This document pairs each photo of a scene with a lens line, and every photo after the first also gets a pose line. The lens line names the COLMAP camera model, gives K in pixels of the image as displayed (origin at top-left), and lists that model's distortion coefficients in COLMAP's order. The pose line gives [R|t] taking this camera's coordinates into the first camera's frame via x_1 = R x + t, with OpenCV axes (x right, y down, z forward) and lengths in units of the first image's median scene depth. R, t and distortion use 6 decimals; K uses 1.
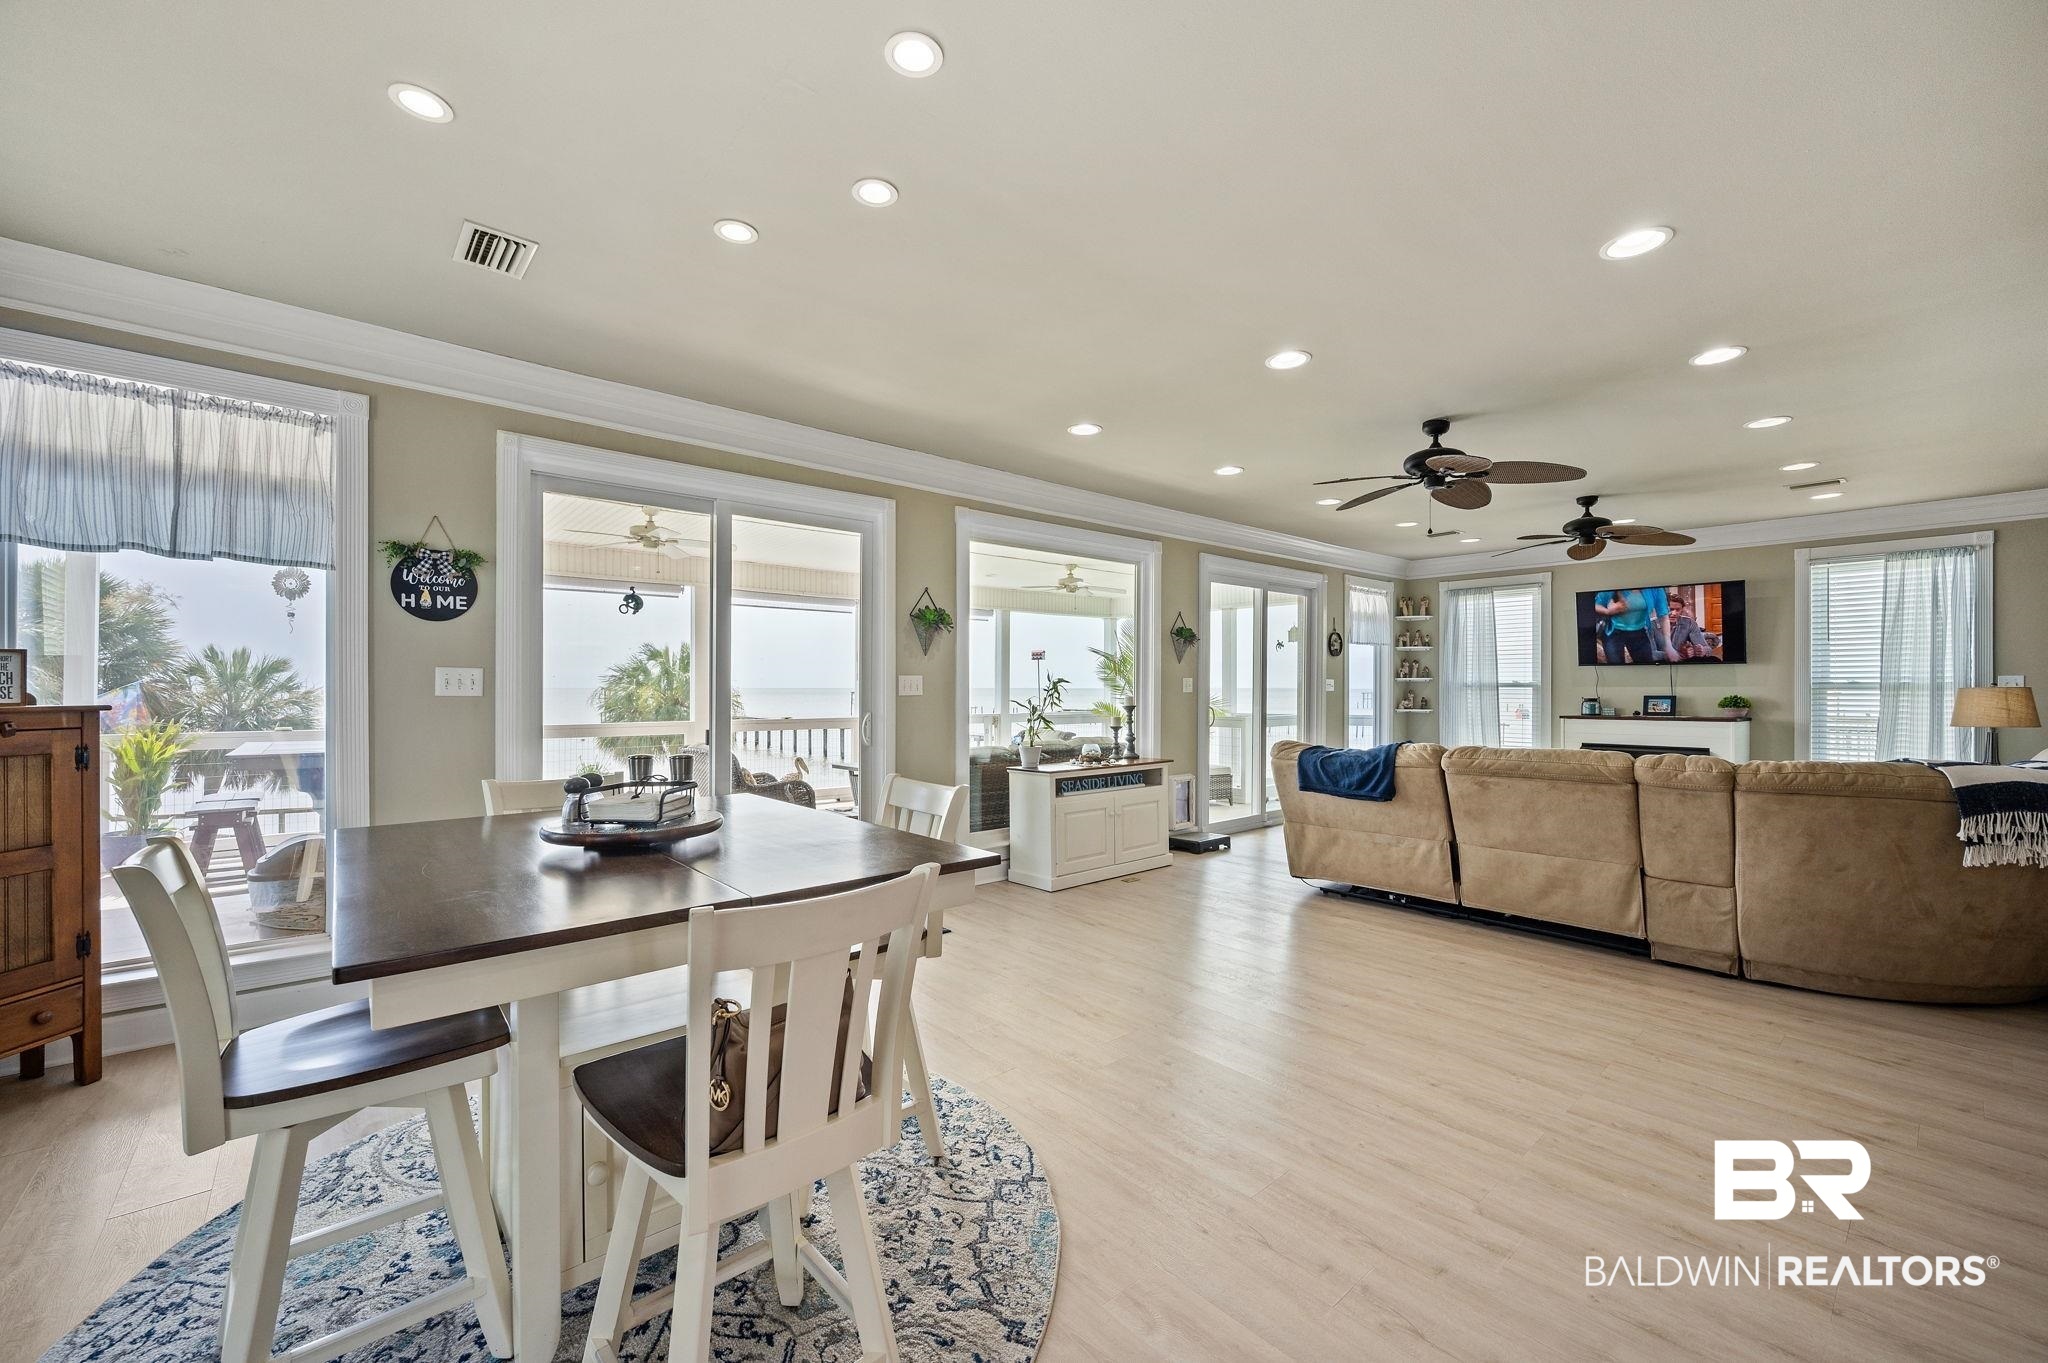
lens RADIAL K [[833.3, 0, 1037.1], [0, 833.3, 686.7], [0, 0, 1]] dist [0.003679, 0.000258]
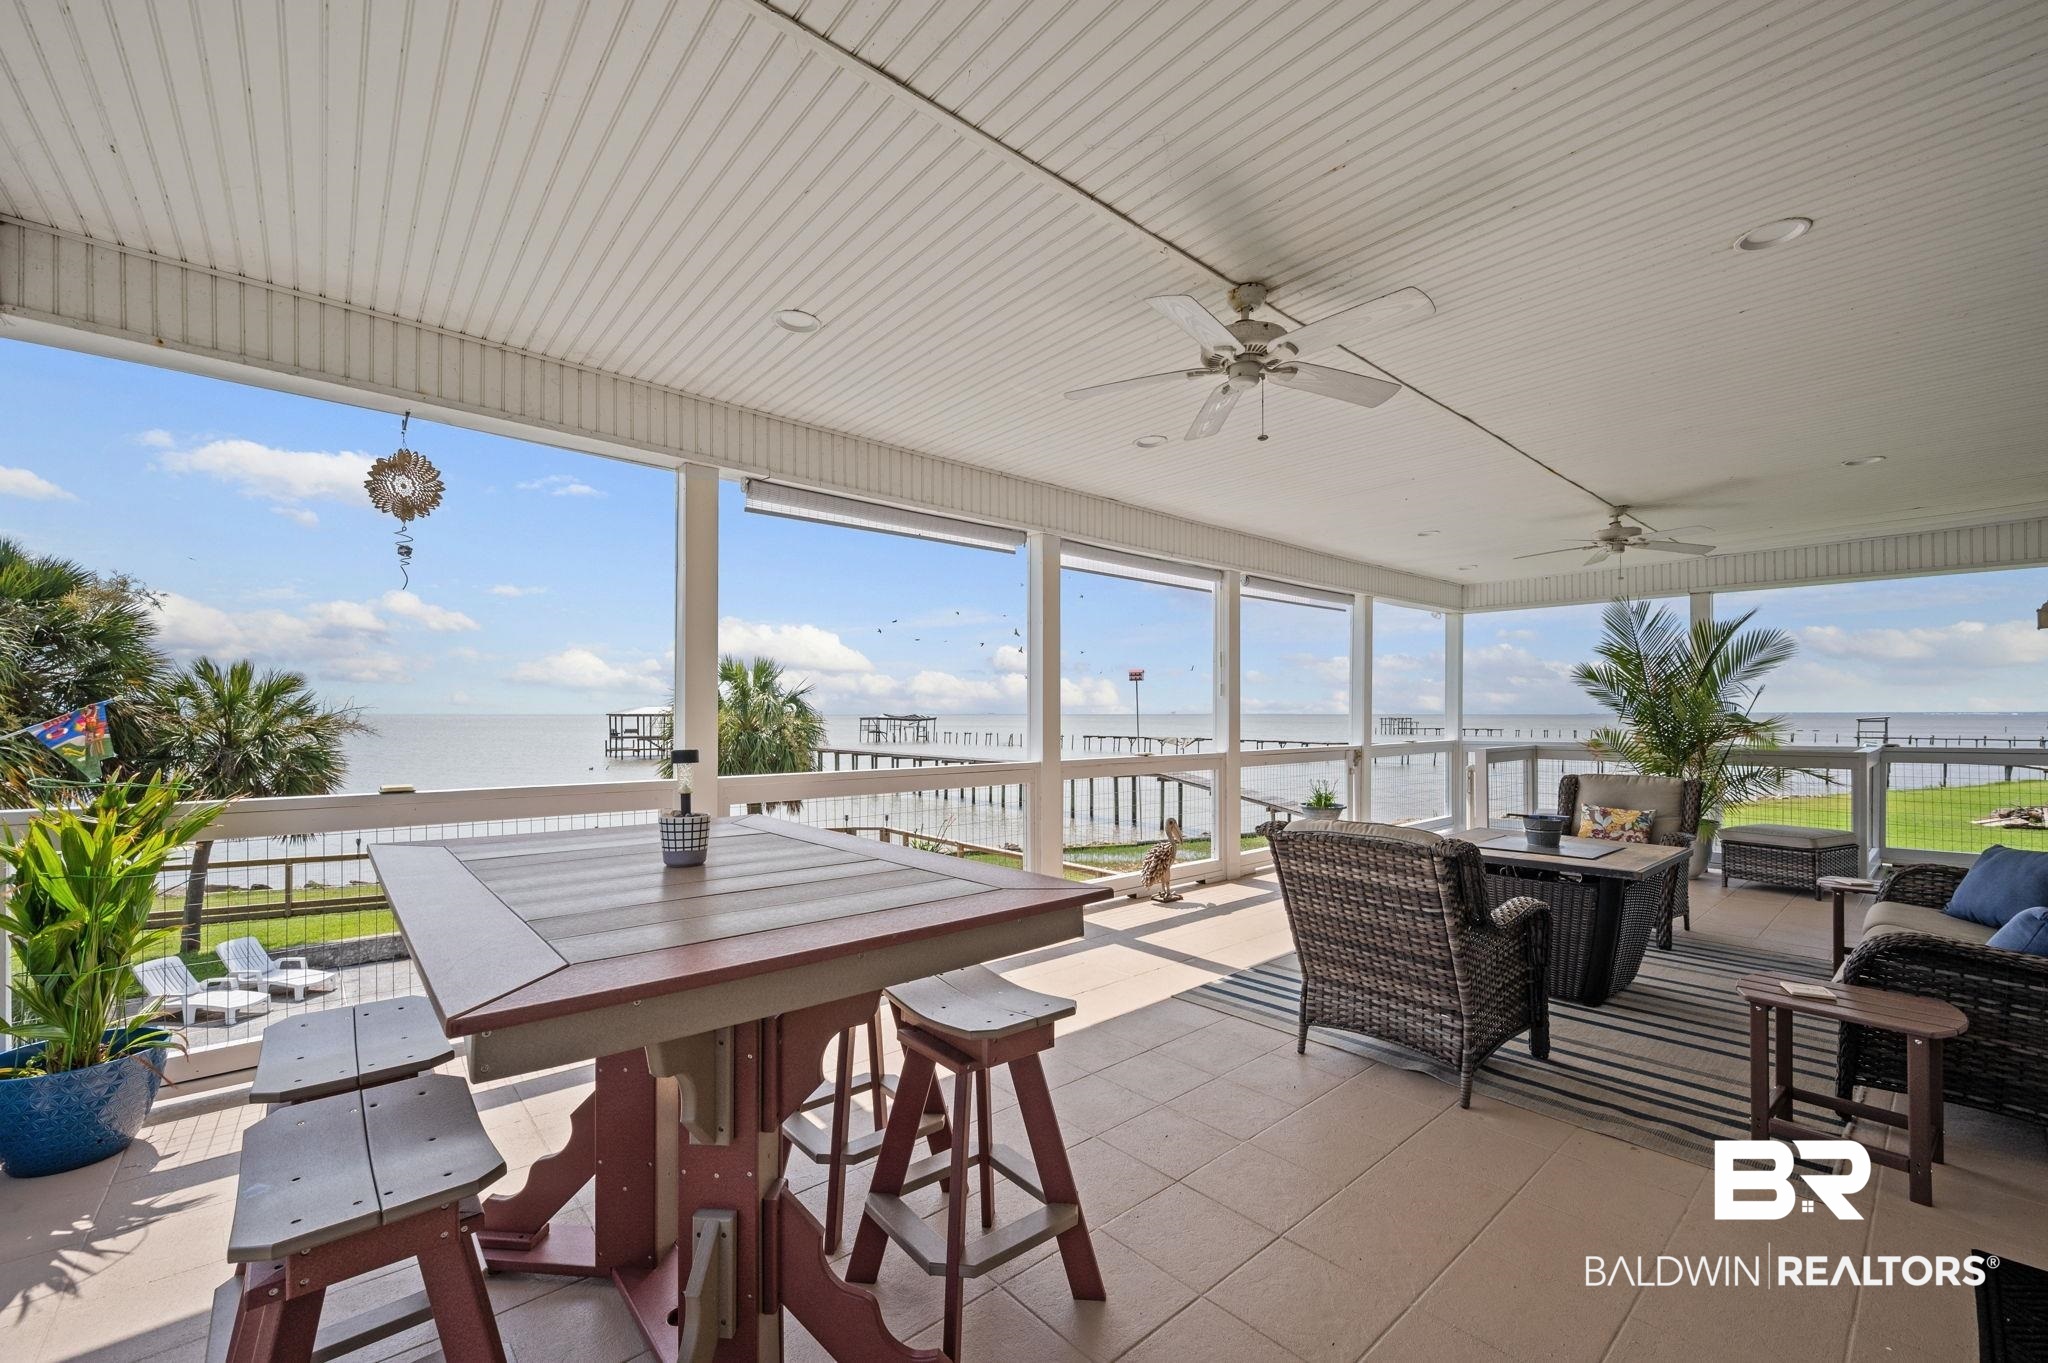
lens RADIAL K [[833.3, 0, 1035.9], [0, 833.3, 719.1], [0, 0, 1]] dist [0.003679, 0.000258]
pose [[0.999961, 0.000212, 0.008822, -0.202426], [-0.000279, 0.999971, 0.007600, 0.002353], [-0.008820, -0.007602, 0.999932, 0.195765]]
